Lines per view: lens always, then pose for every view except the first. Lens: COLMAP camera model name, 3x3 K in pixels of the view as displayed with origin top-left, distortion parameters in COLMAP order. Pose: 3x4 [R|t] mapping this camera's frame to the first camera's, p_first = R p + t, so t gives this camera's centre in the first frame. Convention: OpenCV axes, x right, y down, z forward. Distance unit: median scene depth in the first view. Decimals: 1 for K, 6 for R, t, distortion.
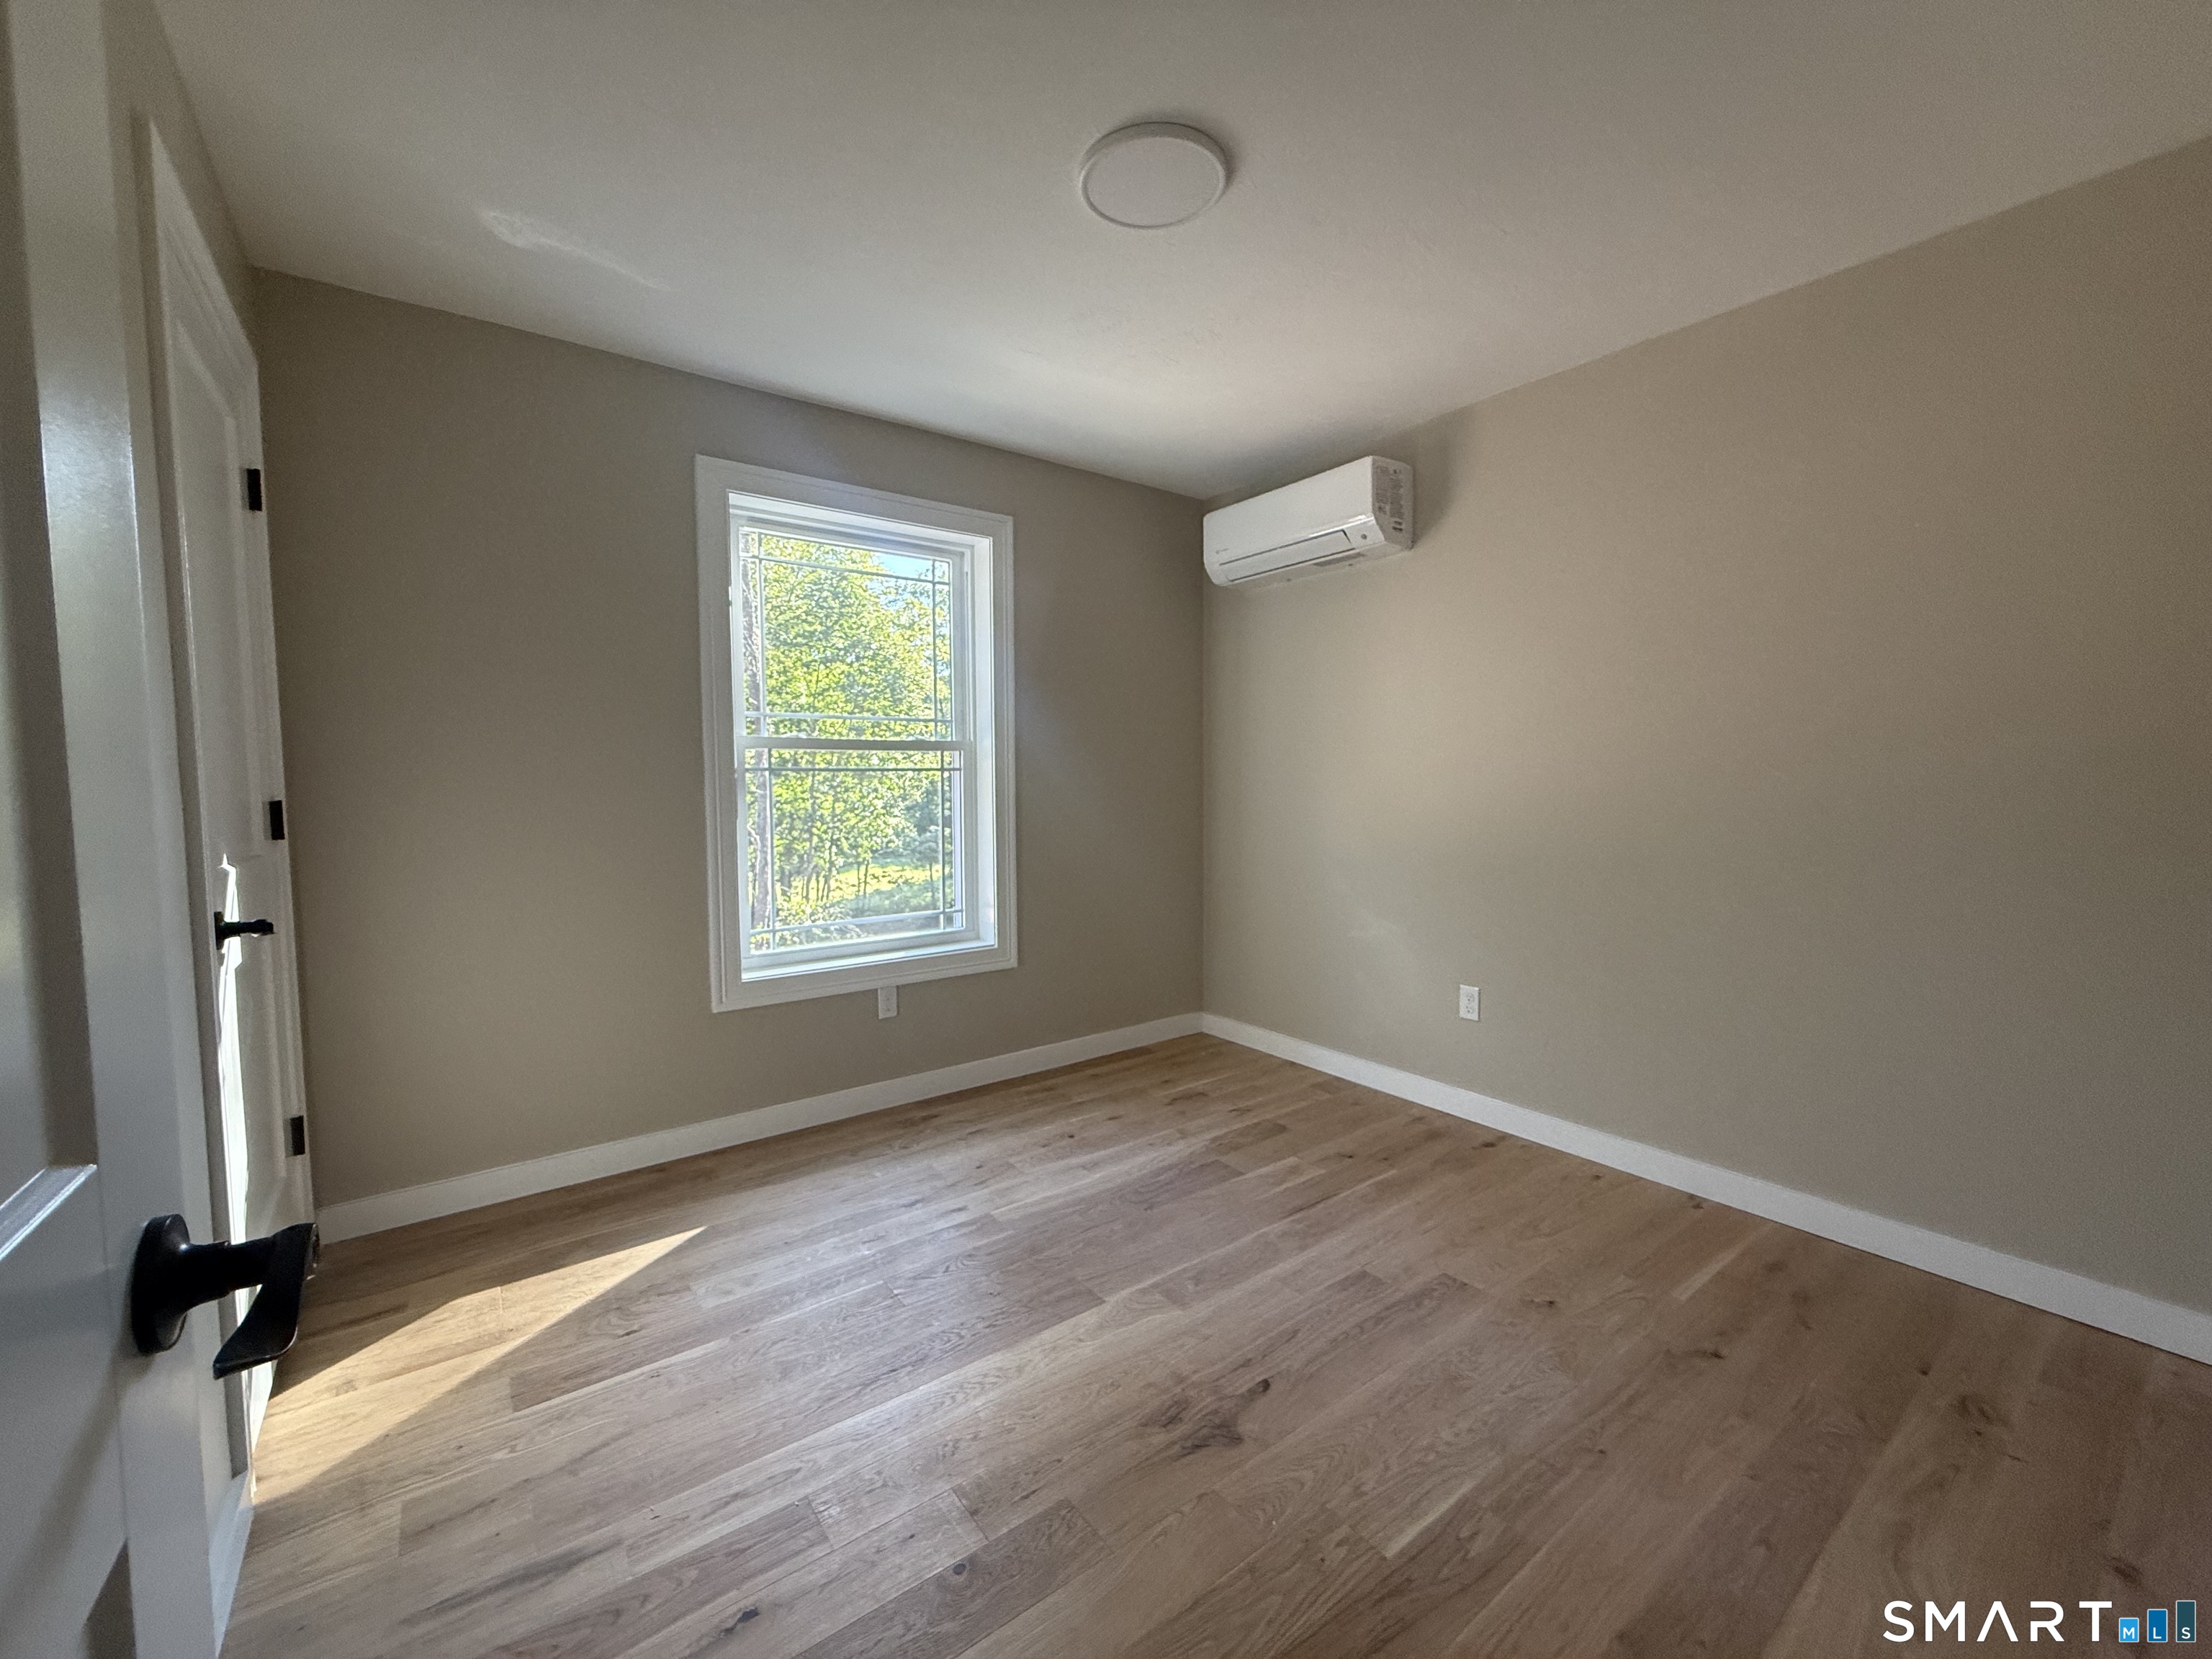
lens RADIAL K [[881.5, 0, 1099.5], [0, 881.5, 843.2], [0, 0, 1]] dist [0.000834, -0.000291]
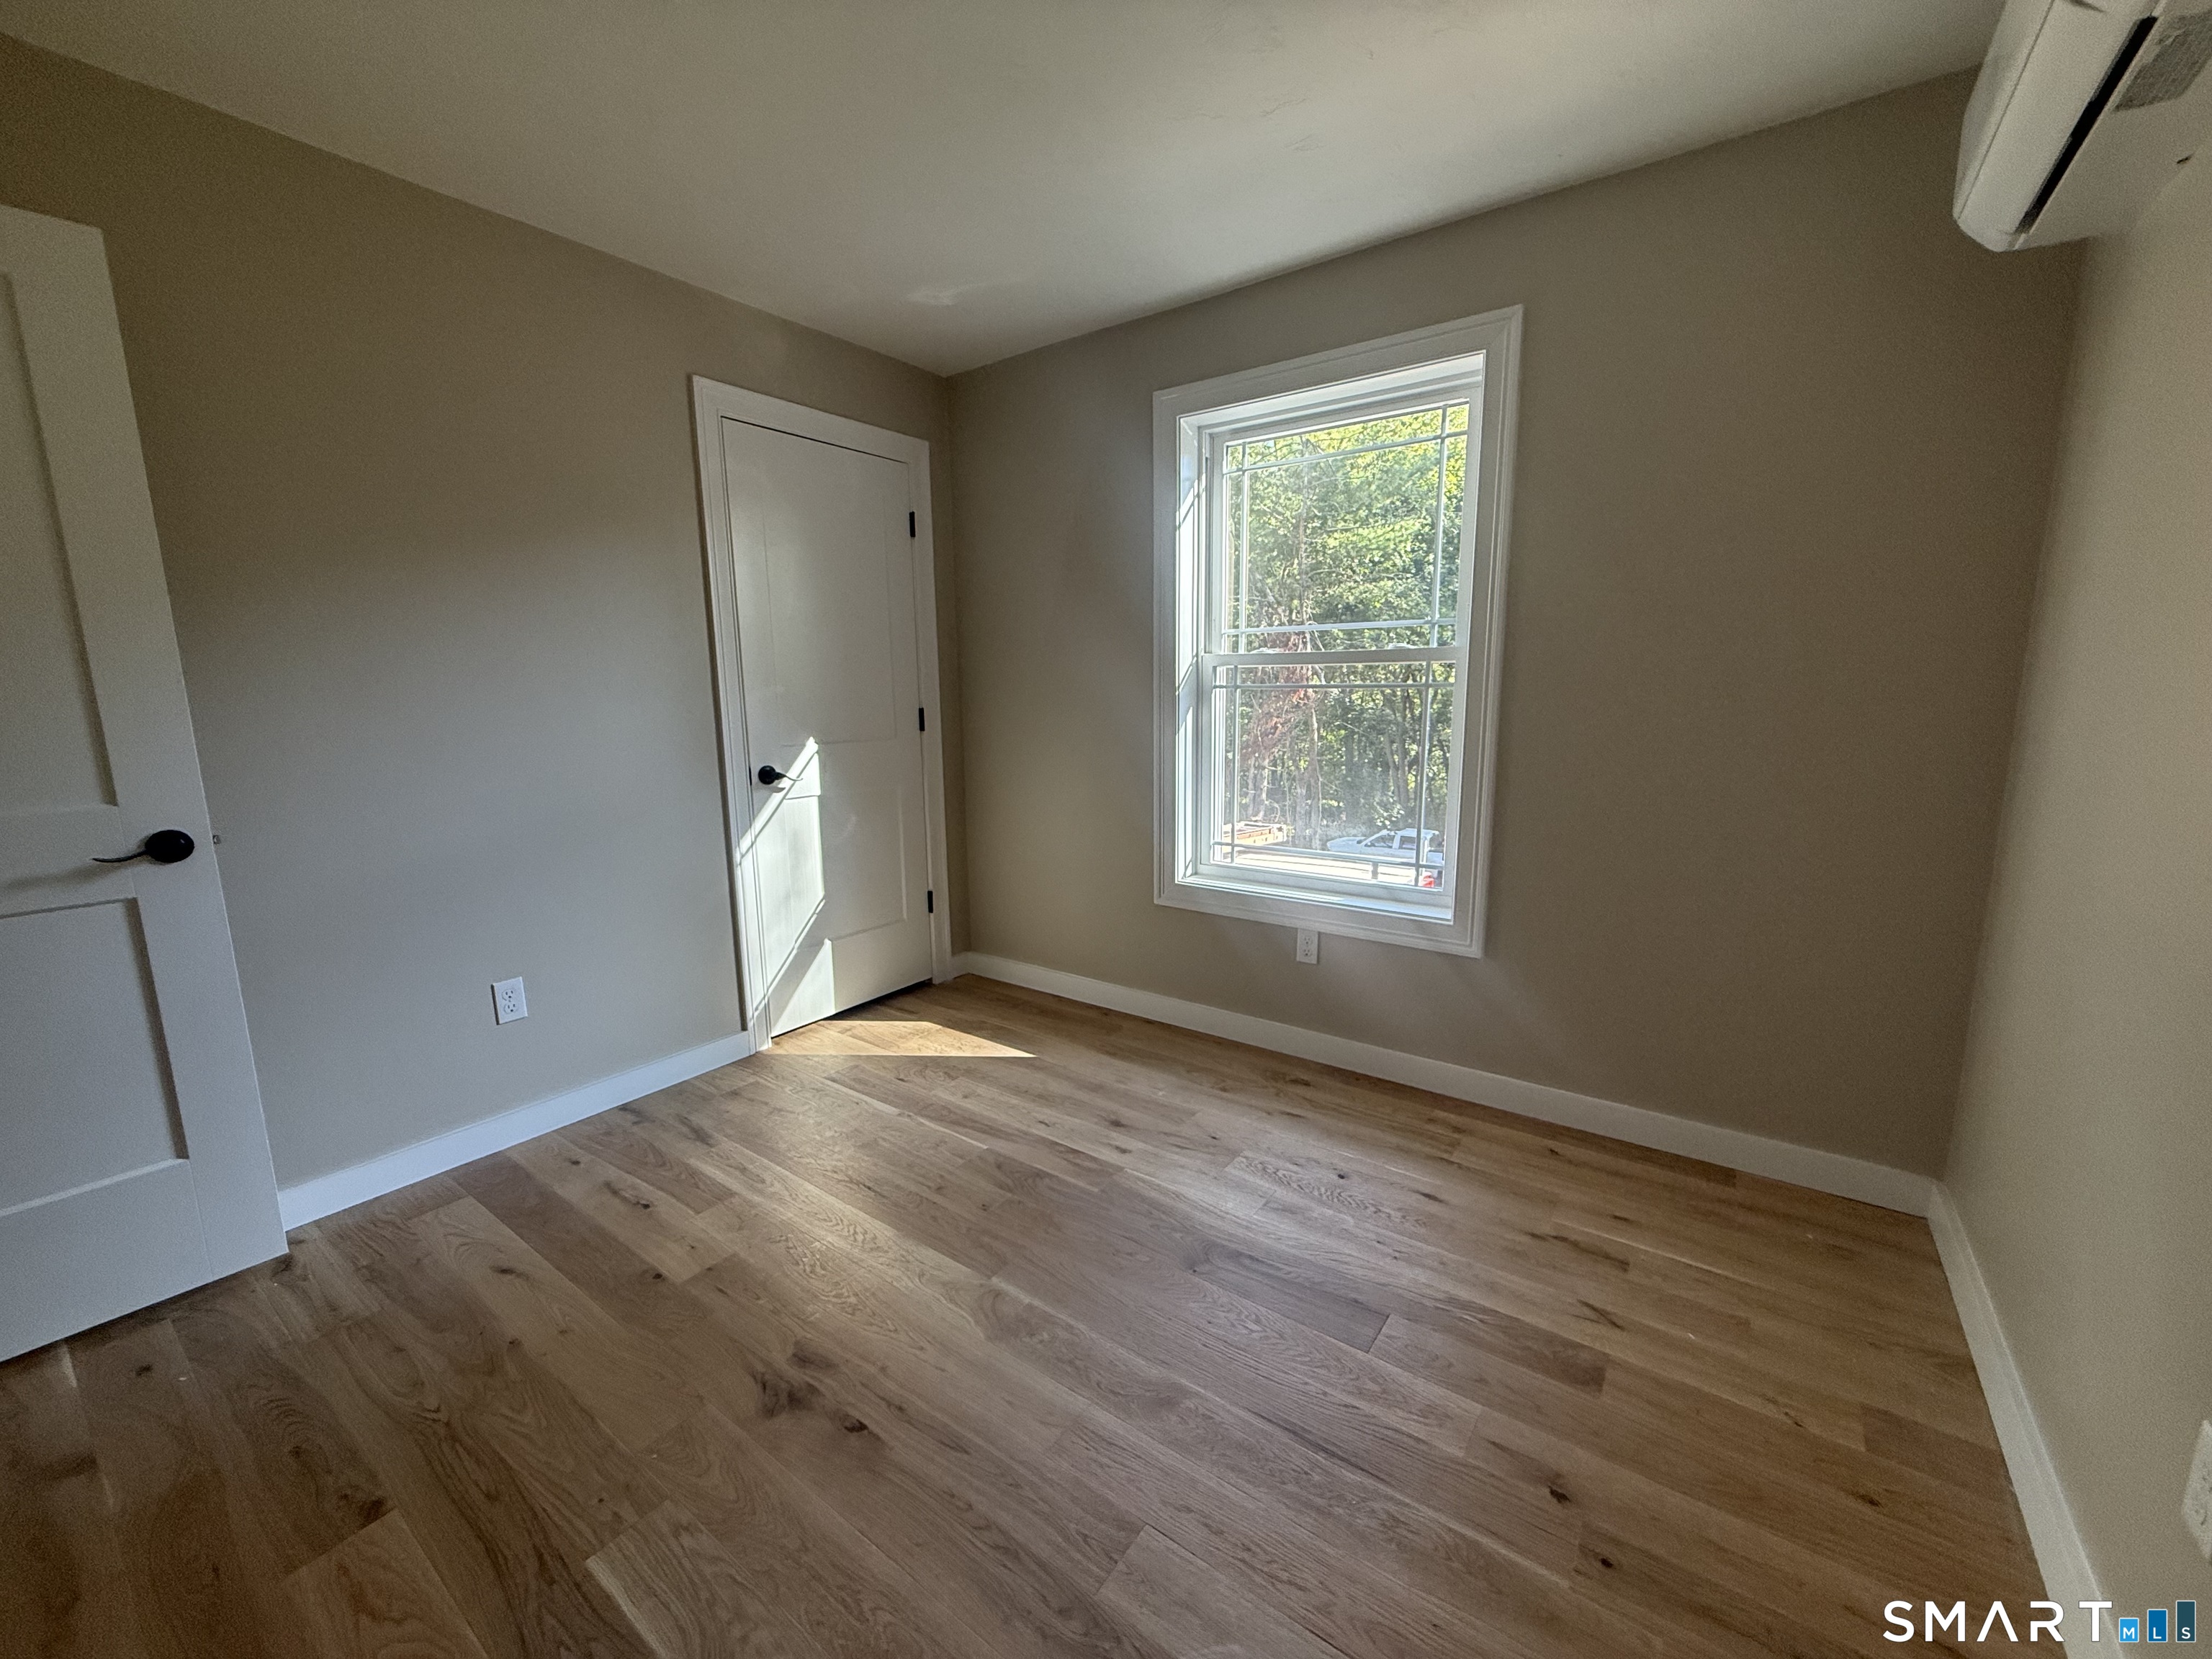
lens RADIAL K [[881.5, 0, 1100.0], [0, 881.5, 834.3], [0, 0, 1]] dist [0.000834, -0.000291]
pose [[0.292103, 0.165484, -0.941961, 0.626439], [-0.064479, 0.986083, 0.153241, -0.067517], [0.954211, 0.015975, 0.298708, 0.618527]]
